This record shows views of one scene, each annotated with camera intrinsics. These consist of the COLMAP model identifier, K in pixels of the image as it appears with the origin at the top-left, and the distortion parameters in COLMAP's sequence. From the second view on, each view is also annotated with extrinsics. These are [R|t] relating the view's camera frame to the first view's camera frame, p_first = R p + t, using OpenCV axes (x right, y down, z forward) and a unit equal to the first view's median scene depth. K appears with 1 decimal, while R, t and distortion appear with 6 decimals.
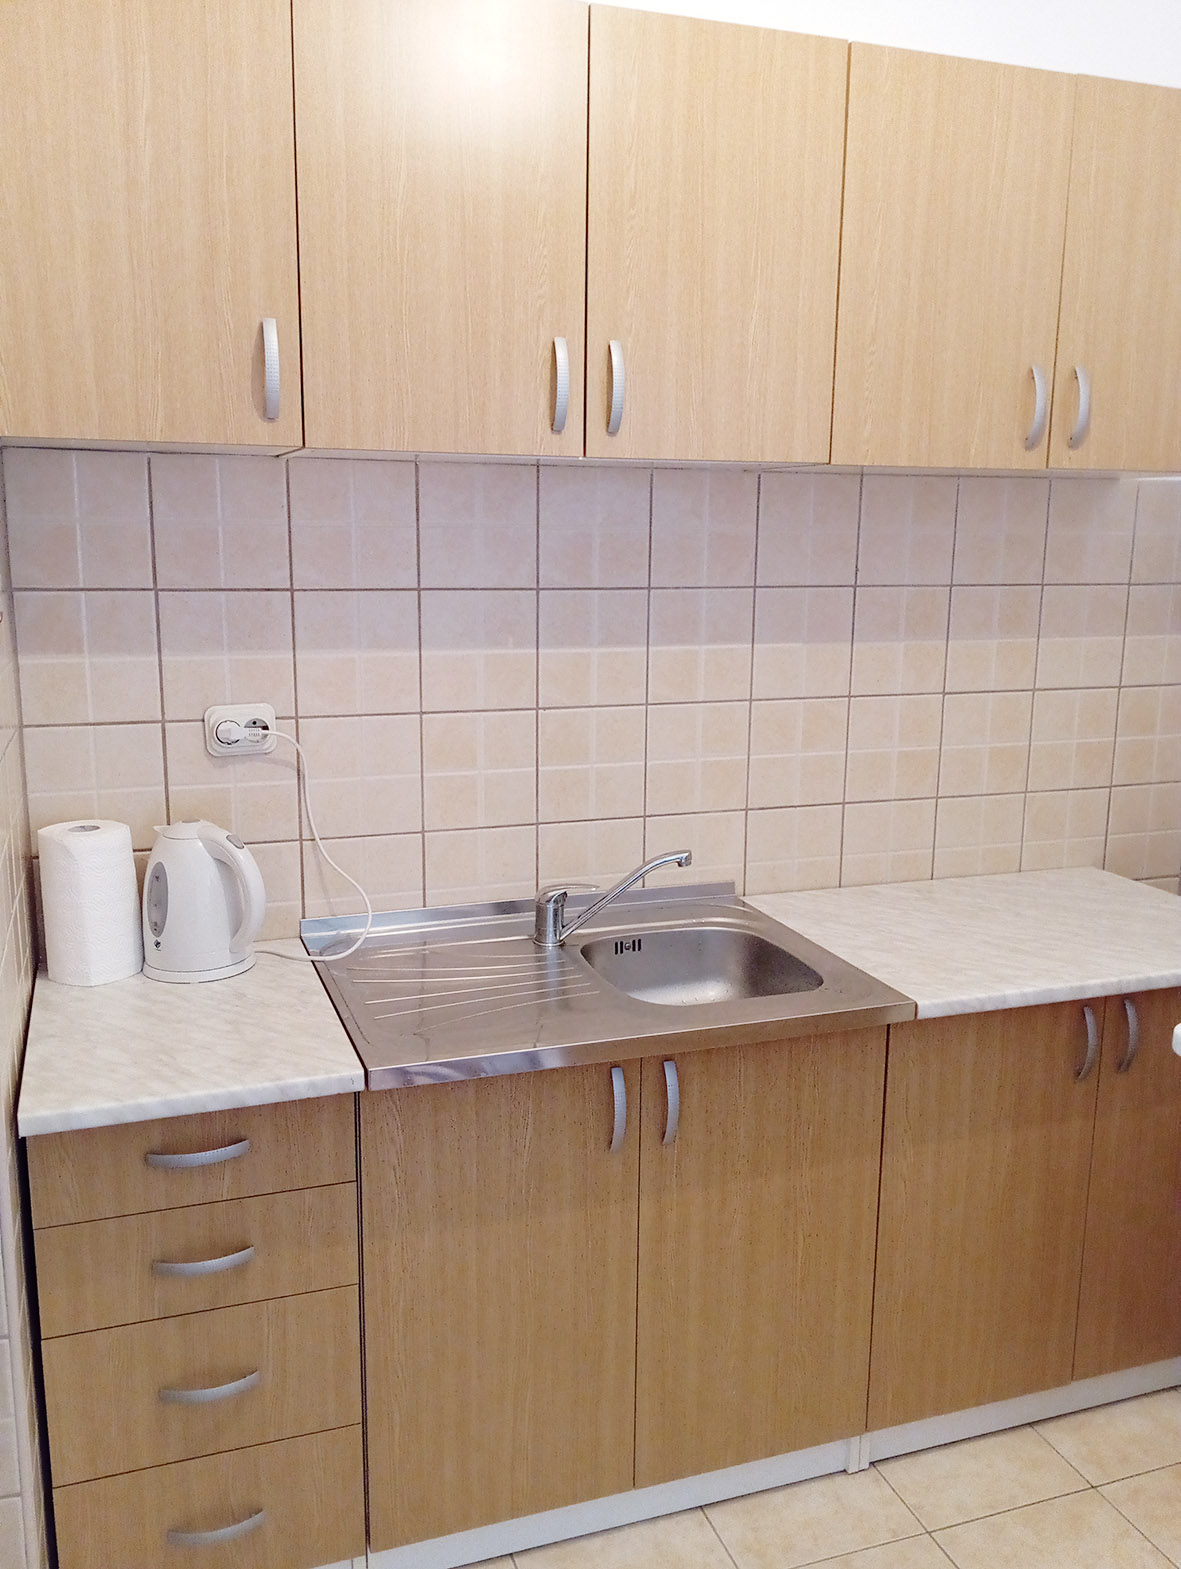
lens RADIAL K [[1325.4, 0, 589.7], [0, 1325.4, 787.1], [0, 0, 1]] dist [0.013490, -0.001345]
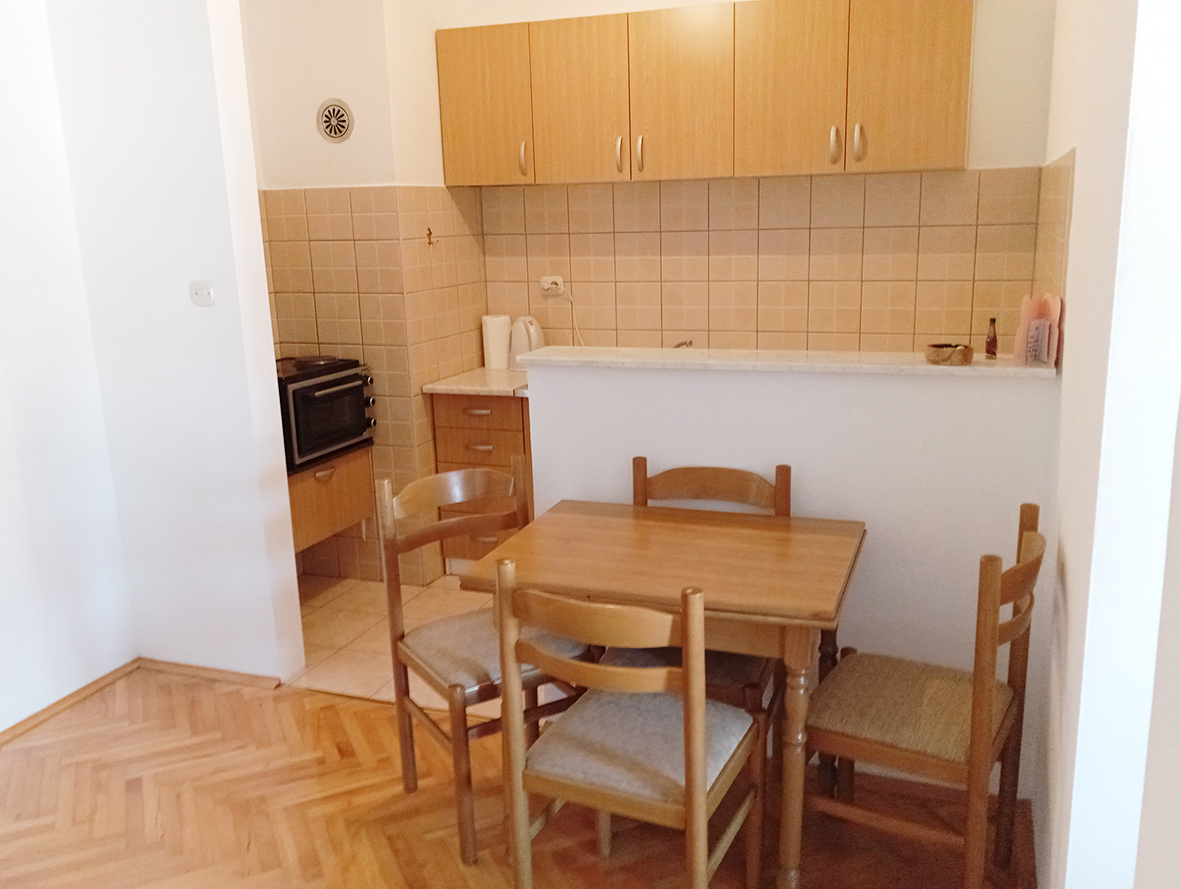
lens RADIAL K [[997.6, 0, 590.3], [0, 997.6, 443.8], [0, 0, 1]] dist [0.013490, -0.001345]
pose [[0.772124, 0.116820, -0.624642, 1.125987], [-0.085497, 0.993118, 0.080048, 0.109416], [0.629694, -0.008402, 0.776798, -0.549207]]
